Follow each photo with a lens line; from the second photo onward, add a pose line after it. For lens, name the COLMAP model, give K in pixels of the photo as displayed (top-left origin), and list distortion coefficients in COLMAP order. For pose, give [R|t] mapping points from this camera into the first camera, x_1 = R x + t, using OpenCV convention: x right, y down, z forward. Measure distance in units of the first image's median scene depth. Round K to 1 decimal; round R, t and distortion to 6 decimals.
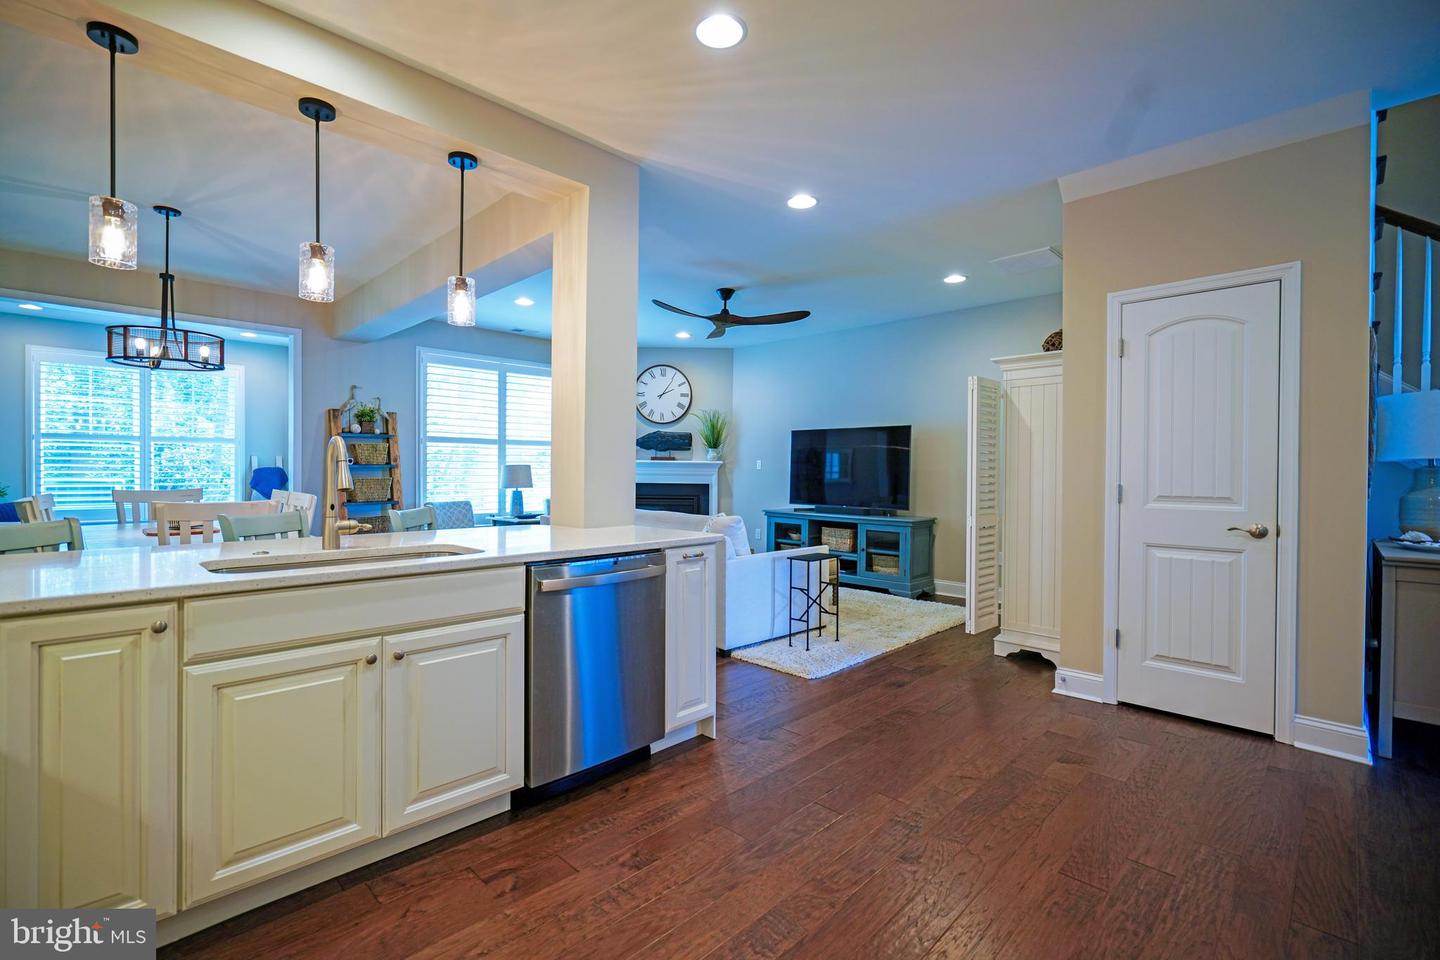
lens RADIAL K [[647.7, 0, 723.5], [0, 647.7, 481.5], [0, 0, 1]] dist [-0.012808, 0.005955]
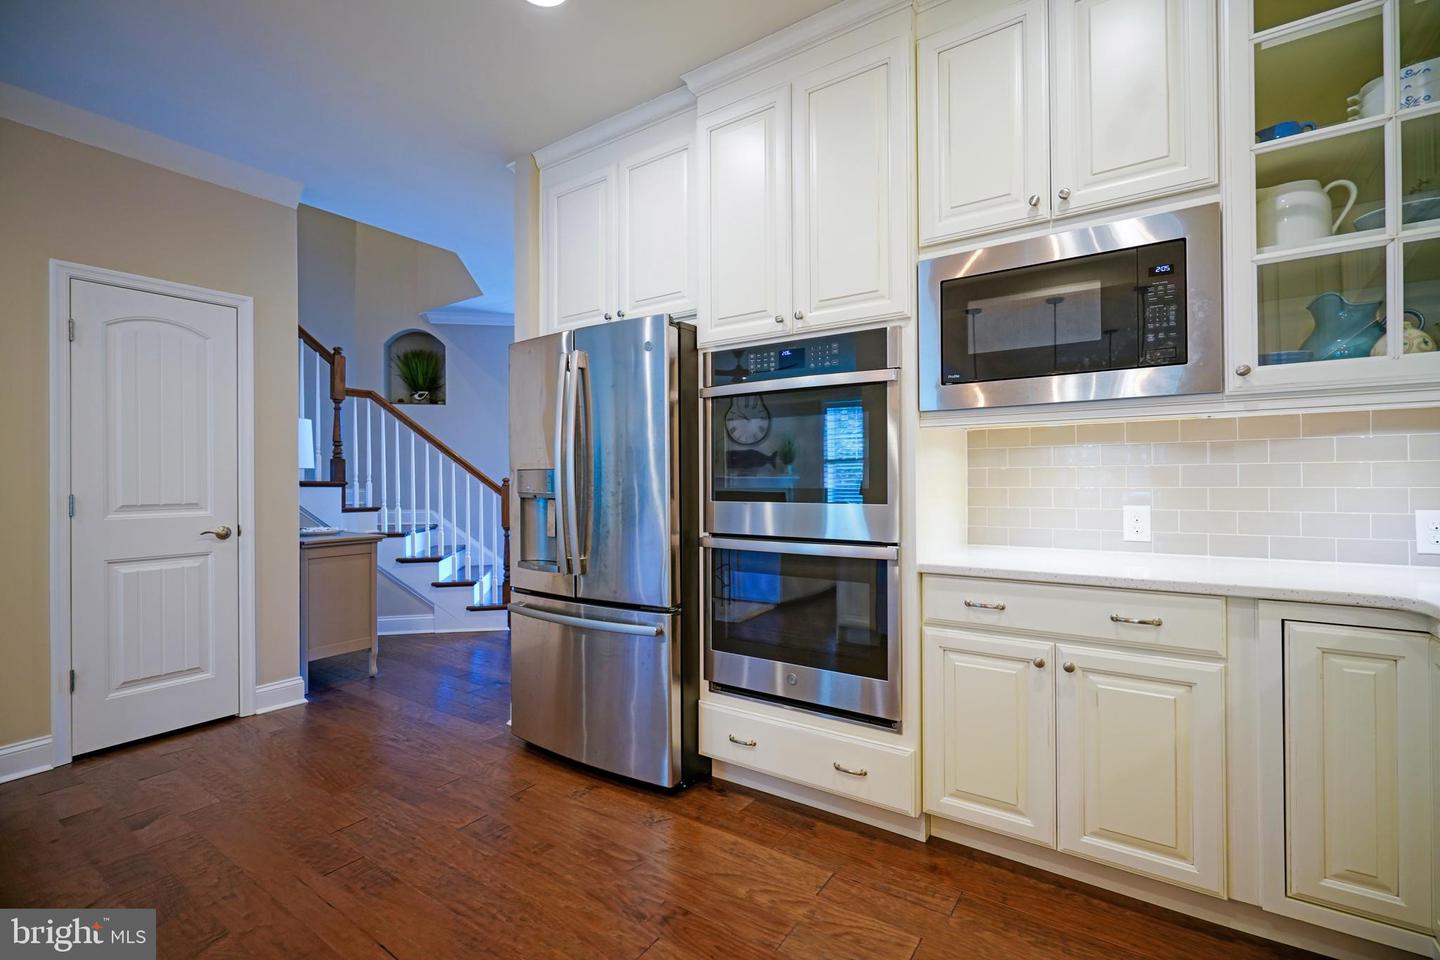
lens RADIAL K [[647.7, 0, 715.3], [0, 647.7, 469.4], [0, 0, 1]] dist [-0.012808, 0.005955]
pose [[-0.144282, -0.000226, 0.989537, -0.373699], [0.024811, 0.999685, 0.003846, -0.012821], [-0.989226, 0.025106, -0.144230, 0.338013]]
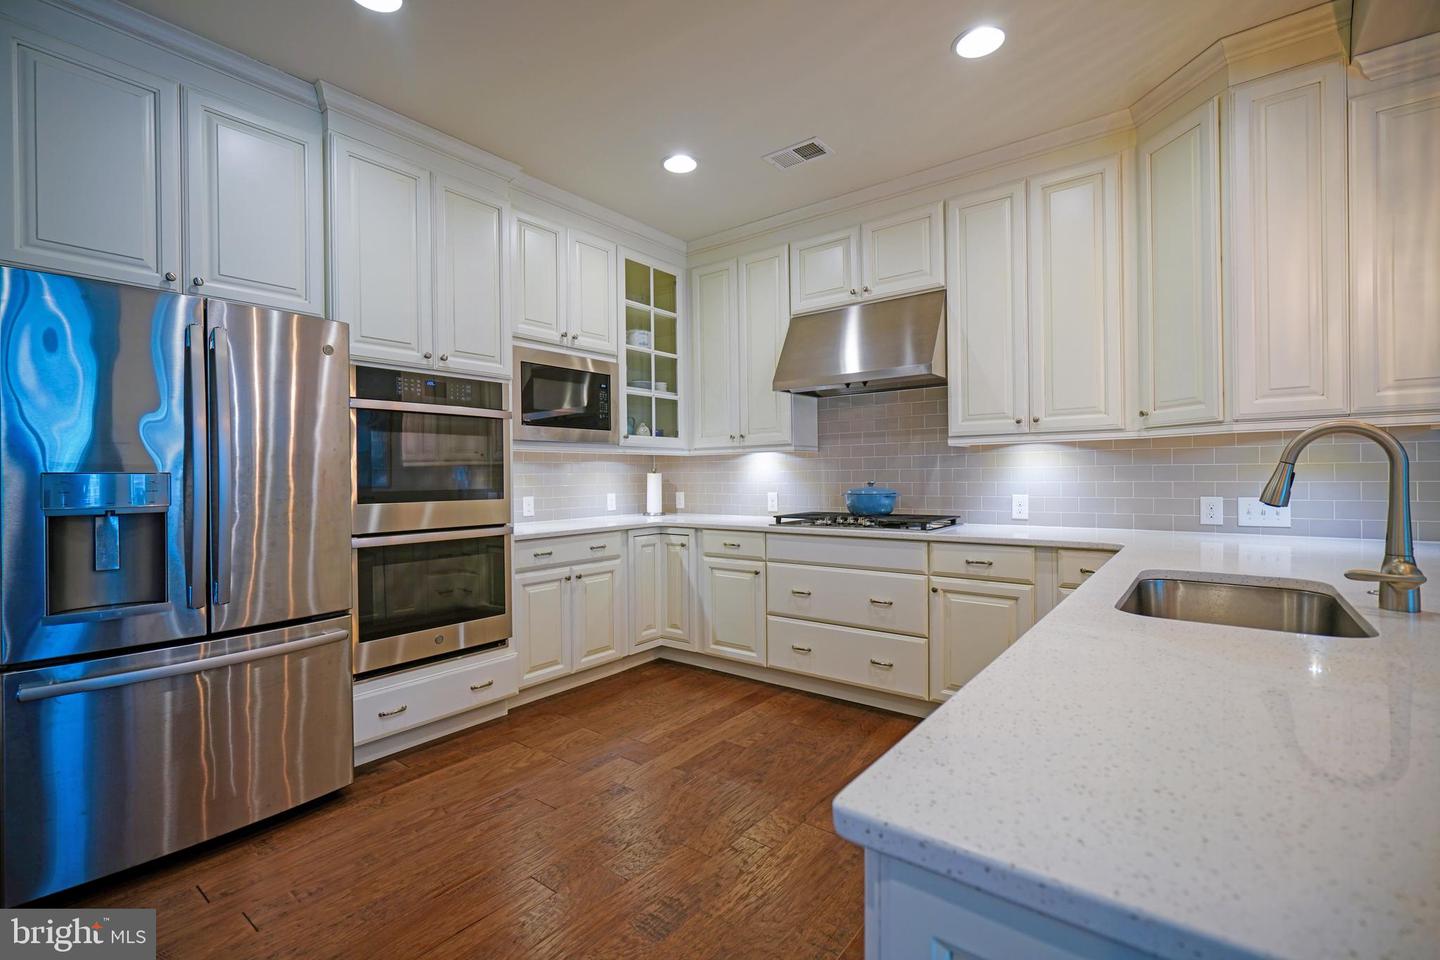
lens RADIAL K [[647.7, 0, 700.6], [0, 647.7, 477.3], [0, 0, 1]] dist [-0.012808, 0.005955]
pose [[-0.996409, 0.002540, -0.084638, 0.050215], [0.001099, 0.999854, 0.017066, -0.021319], [0.084669, 0.016912, -0.996266, 1.135255]]
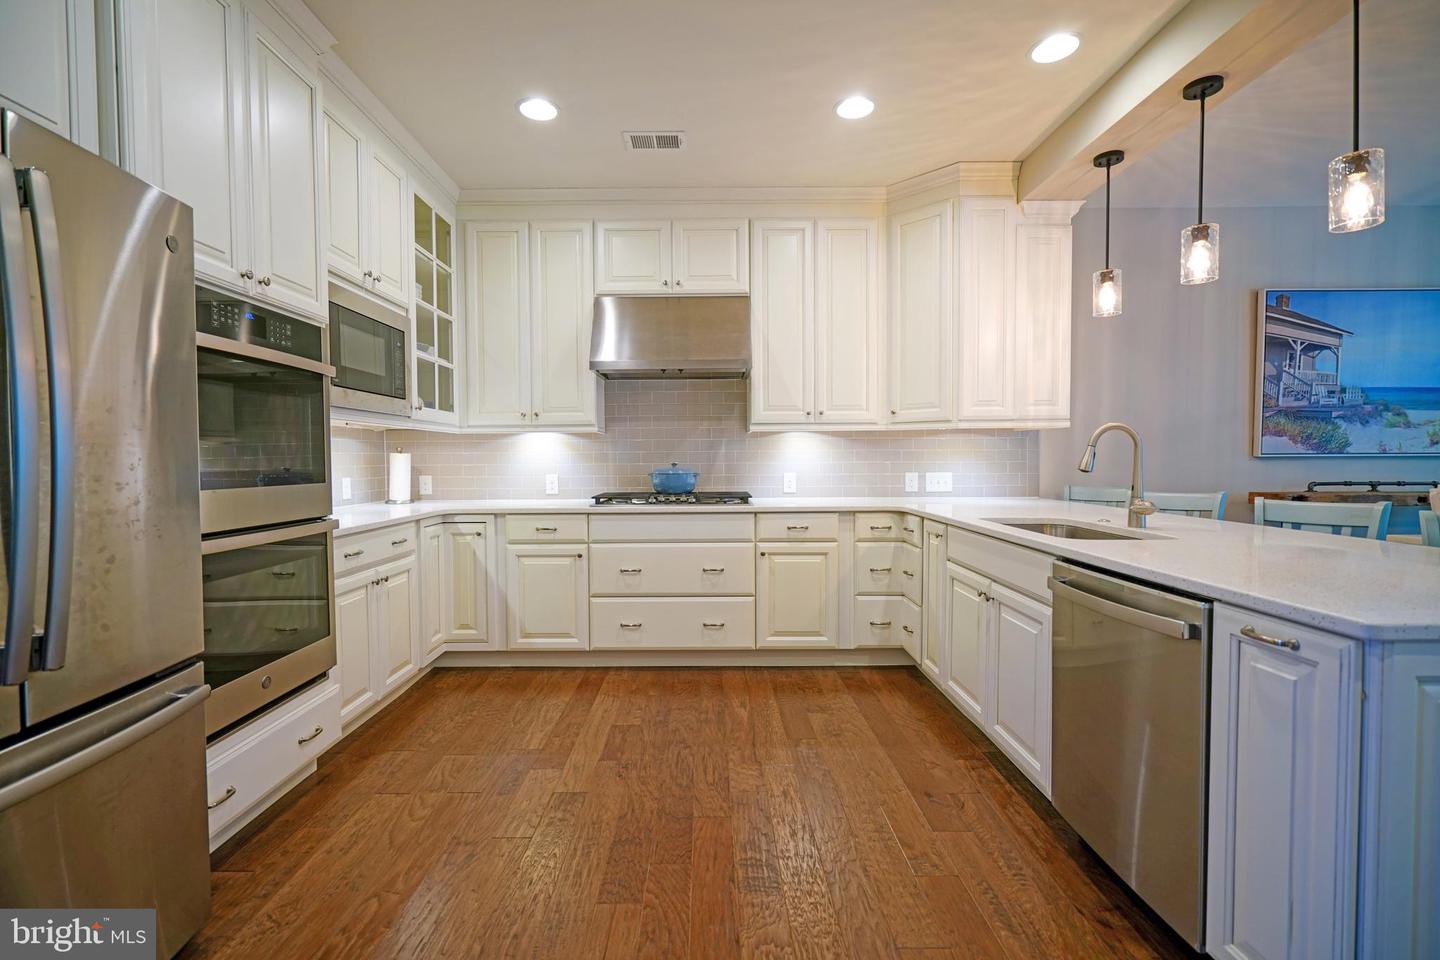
lens RADIAL K [[647.7, 0, 711.5], [0, 647.7, 477.9], [0, 0, 1]] dist [-0.012808, 0.005955]
pose [[-0.723033, 0.016212, -0.690623, 0.484563], [-0.010615, 0.999346, 0.034572, -0.006643], [0.690732, 0.032328, -0.722388, 0.951257]]
